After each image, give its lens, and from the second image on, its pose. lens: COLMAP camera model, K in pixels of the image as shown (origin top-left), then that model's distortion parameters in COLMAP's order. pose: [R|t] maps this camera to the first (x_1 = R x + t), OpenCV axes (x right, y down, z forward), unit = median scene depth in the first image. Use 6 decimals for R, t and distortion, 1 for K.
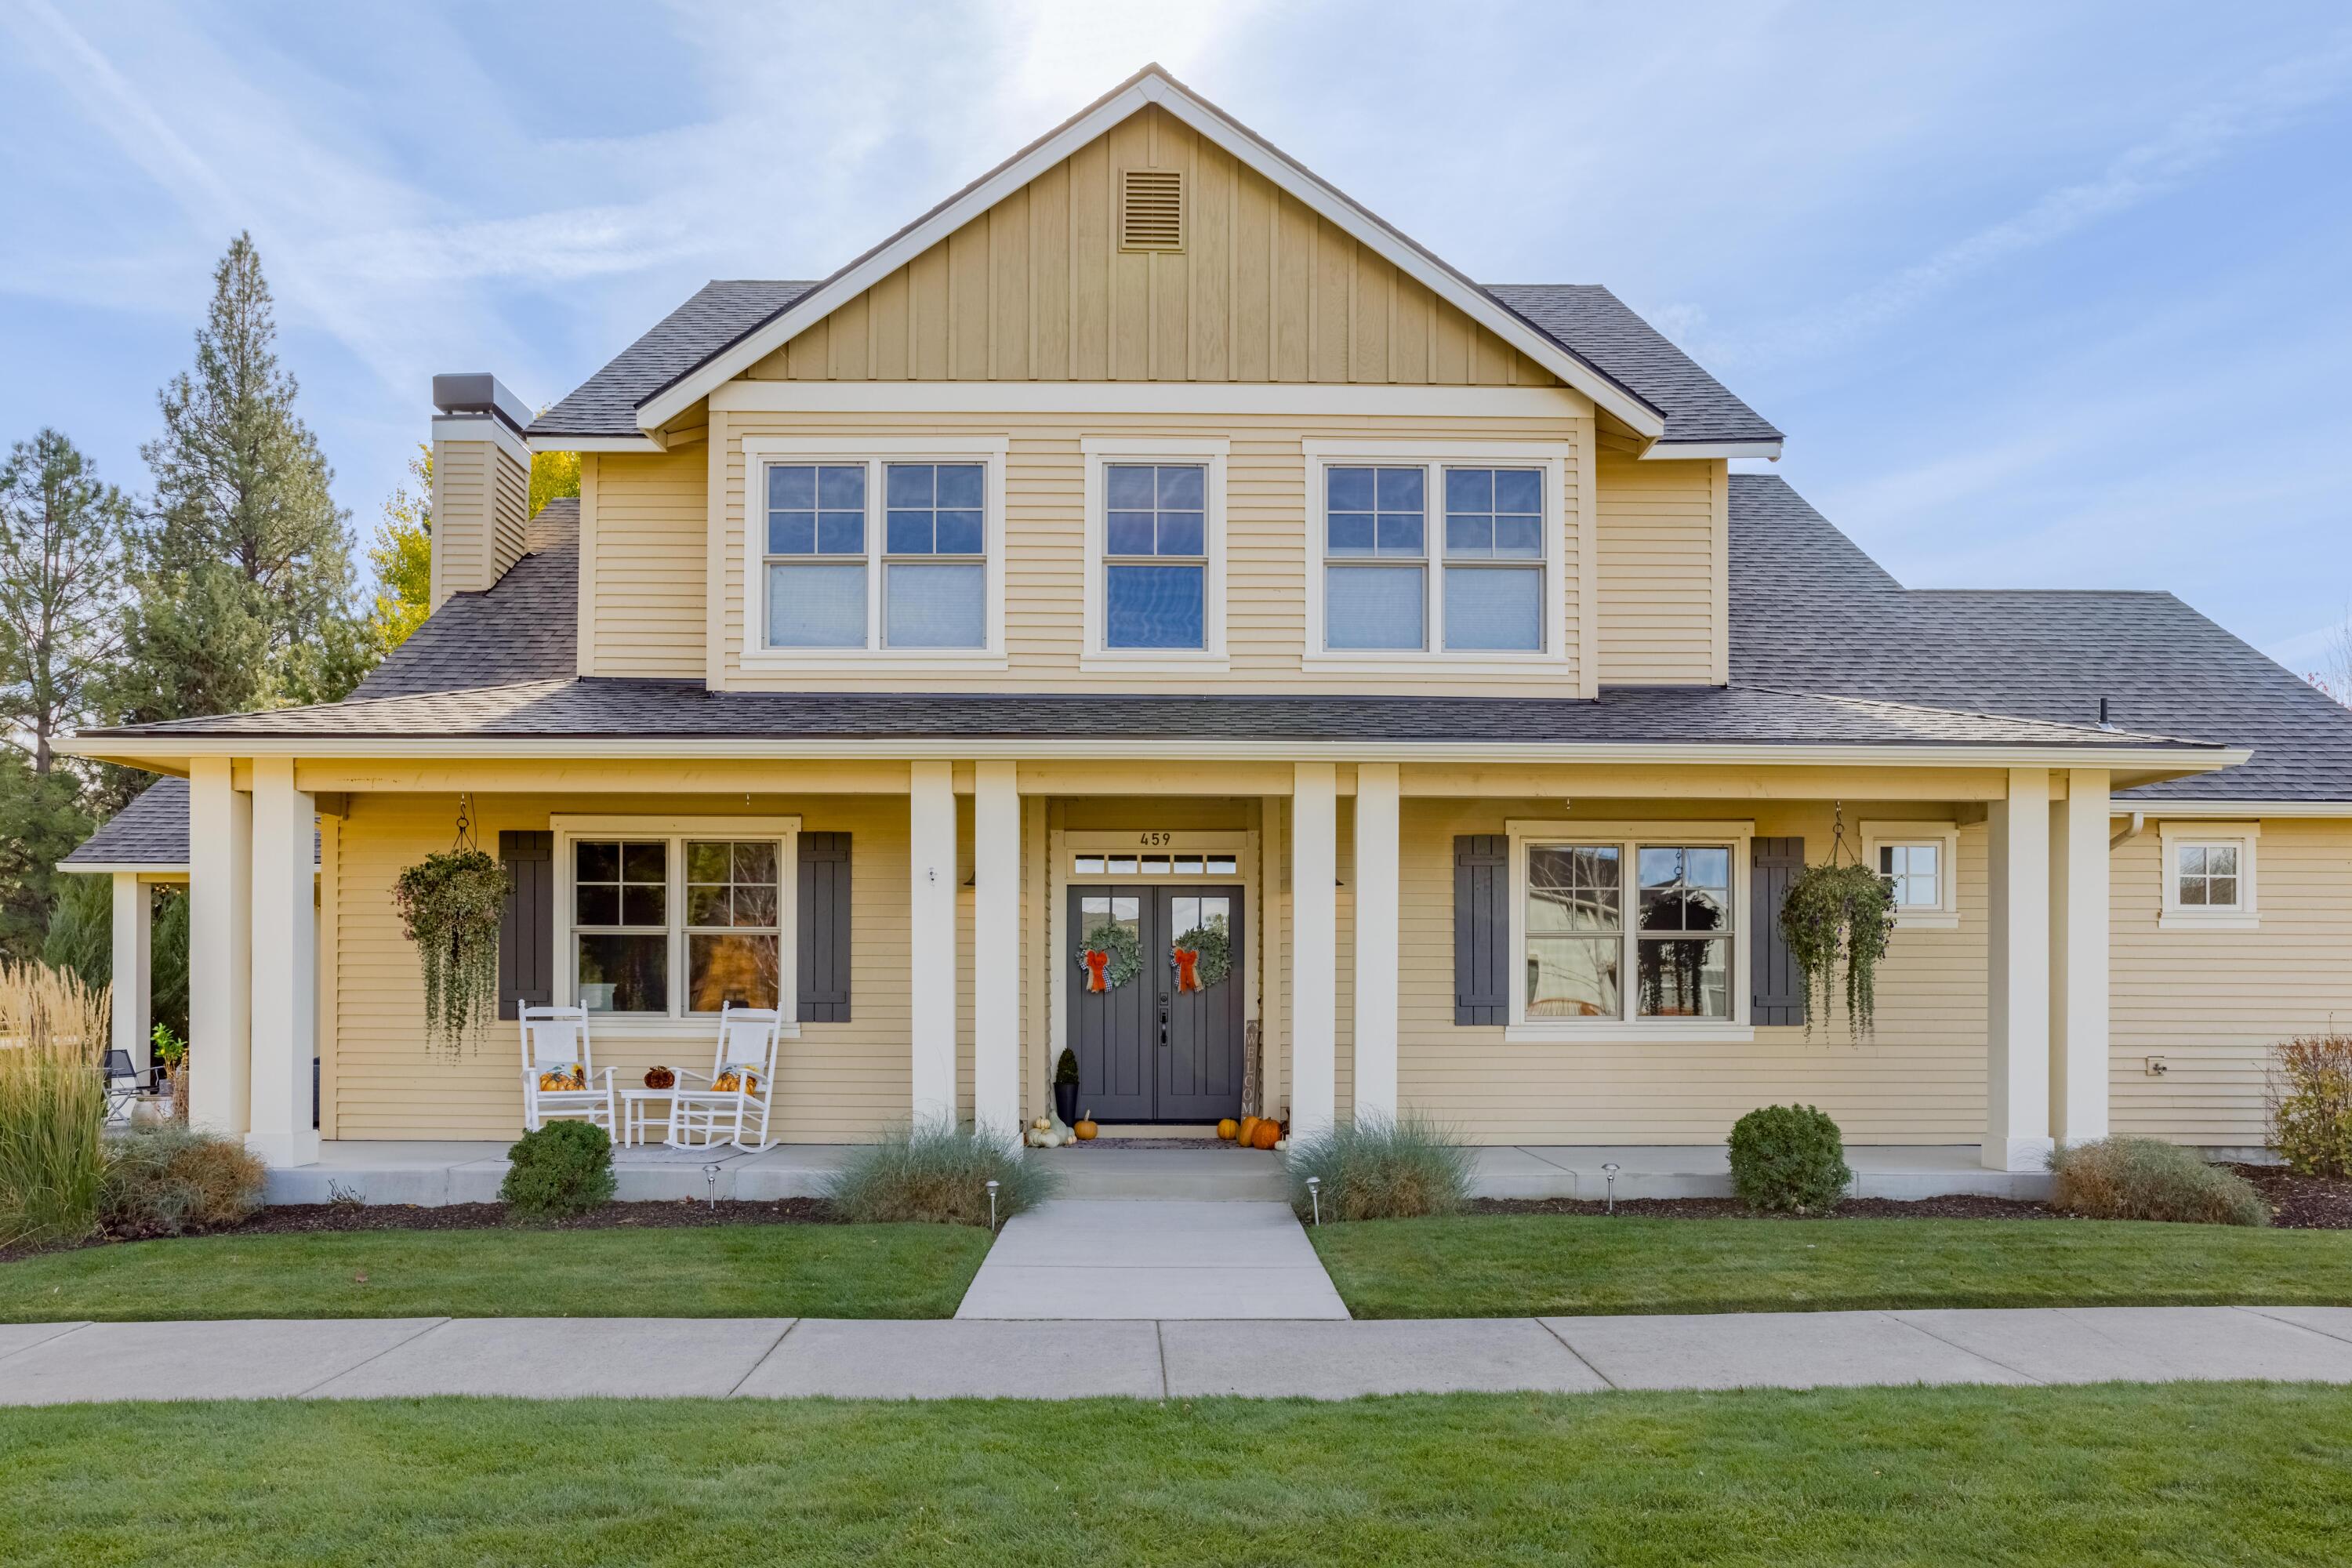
lens RADIAL K [[1513.4, 0, 1180.4], [0, 1513.4, 1034.4], [0, 0, 1]] dist [-0.063213, 0.000062]
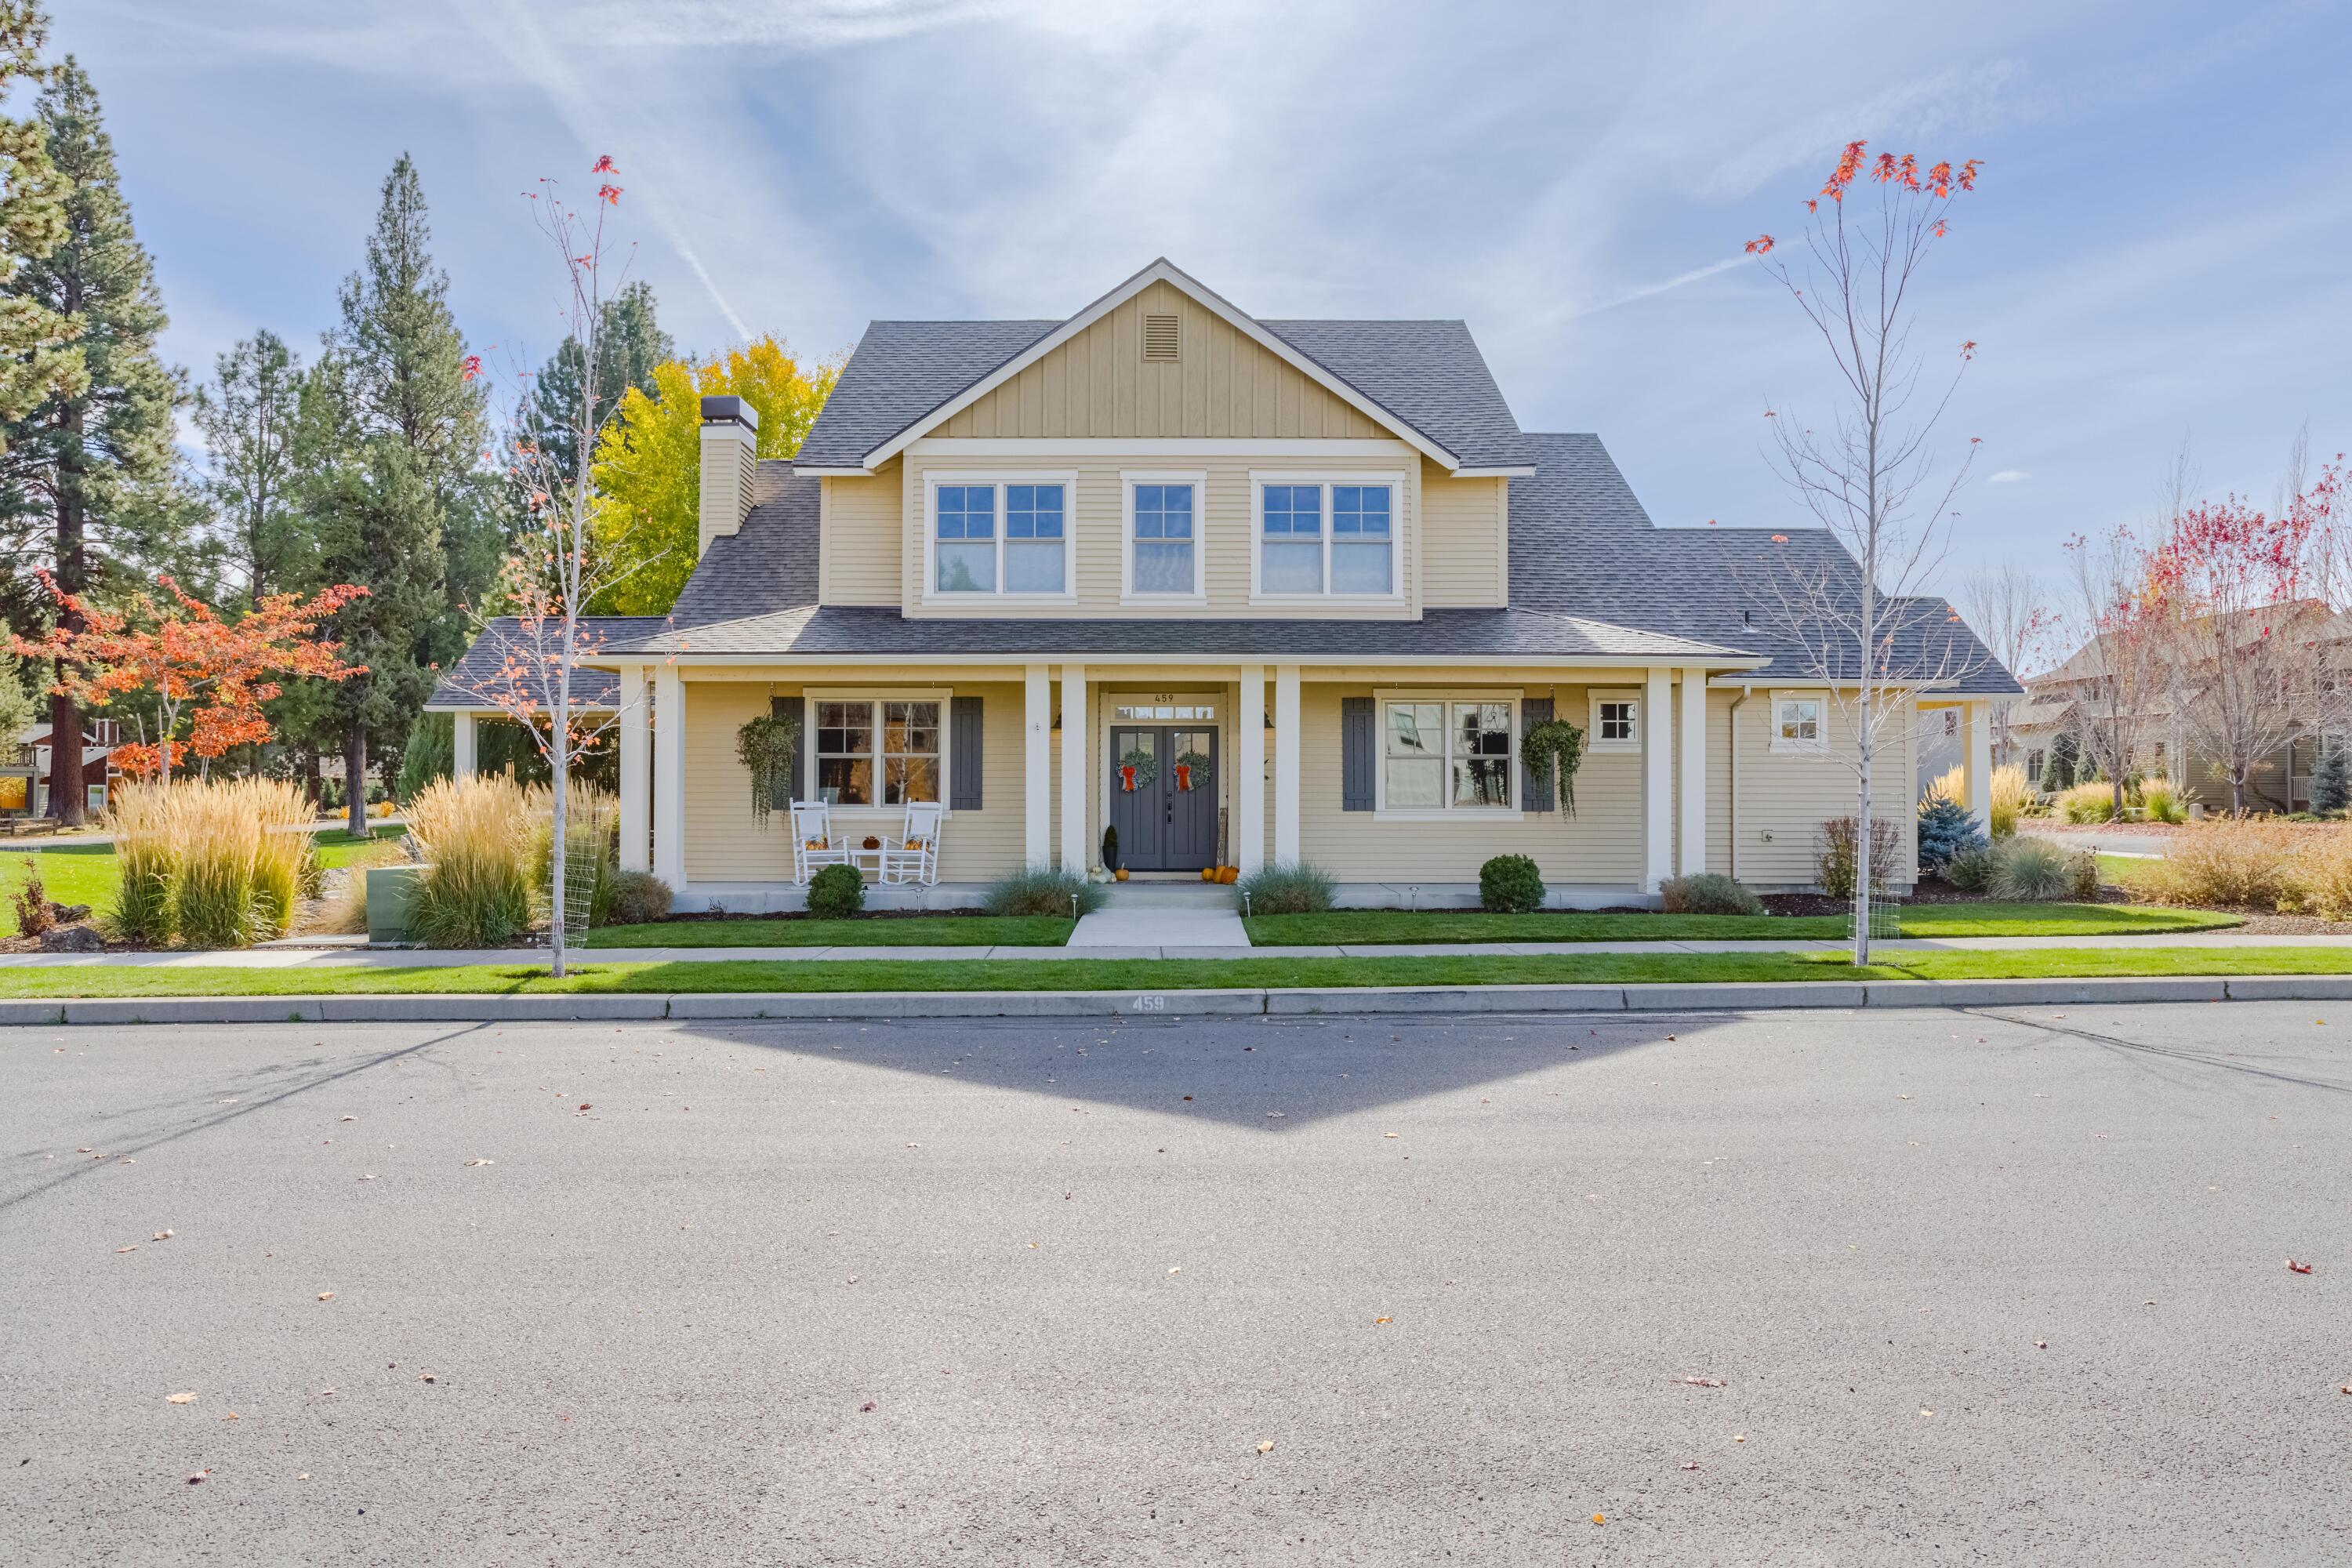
lens RADIAL K [[1684.8, 0, 1227.3], [0, 1684.8, 879.0], [0, 0, 1]] dist [-0.271010, 0.452584]
pose [[0.999924, -0.002121, 0.012151, 0.032264], [0.001768, 0.999578, 0.029000, 0.015727], [-0.012207, -0.028977, 0.999506, -0.901480]]
